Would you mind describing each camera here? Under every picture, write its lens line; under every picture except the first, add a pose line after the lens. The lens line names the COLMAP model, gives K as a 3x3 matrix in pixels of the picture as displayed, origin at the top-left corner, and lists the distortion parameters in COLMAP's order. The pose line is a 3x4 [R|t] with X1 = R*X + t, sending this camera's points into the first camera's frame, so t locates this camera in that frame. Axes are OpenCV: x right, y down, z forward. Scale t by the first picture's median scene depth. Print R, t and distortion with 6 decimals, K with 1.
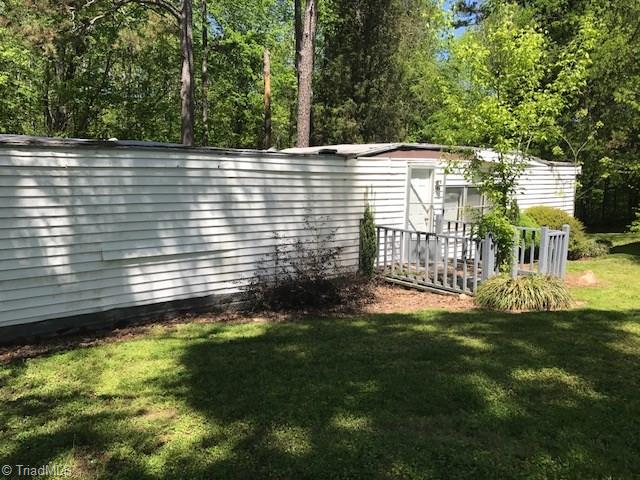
lens RADIAL K [[517.3, 0, 320.5], [0, 517.3, 238.5], [0, 0, 1]] dist [0.038618, -0.003759]
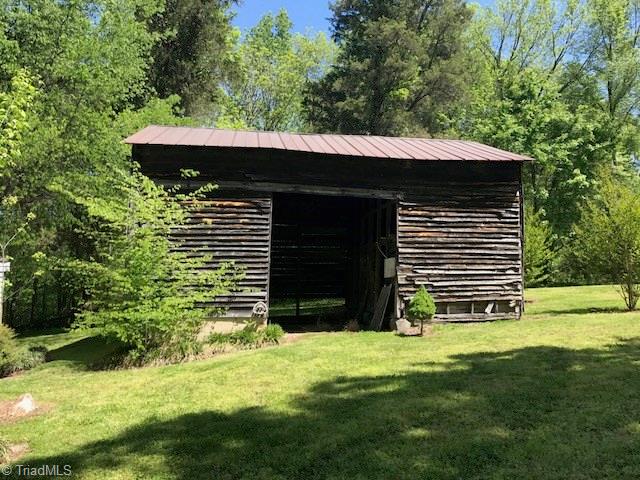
lens RADIAL K [[517.3, 0, 321.2], [0, 517.3, 236.3], [0, 0, 1]] dist [0.038618, -0.003759]
pose [[0.539252, 0.068031, 0.839392, 0.052474], [0.094633, 0.985523, -0.140670, -0.011179], [-0.836810, 0.155291, 0.525008, 0.122537]]
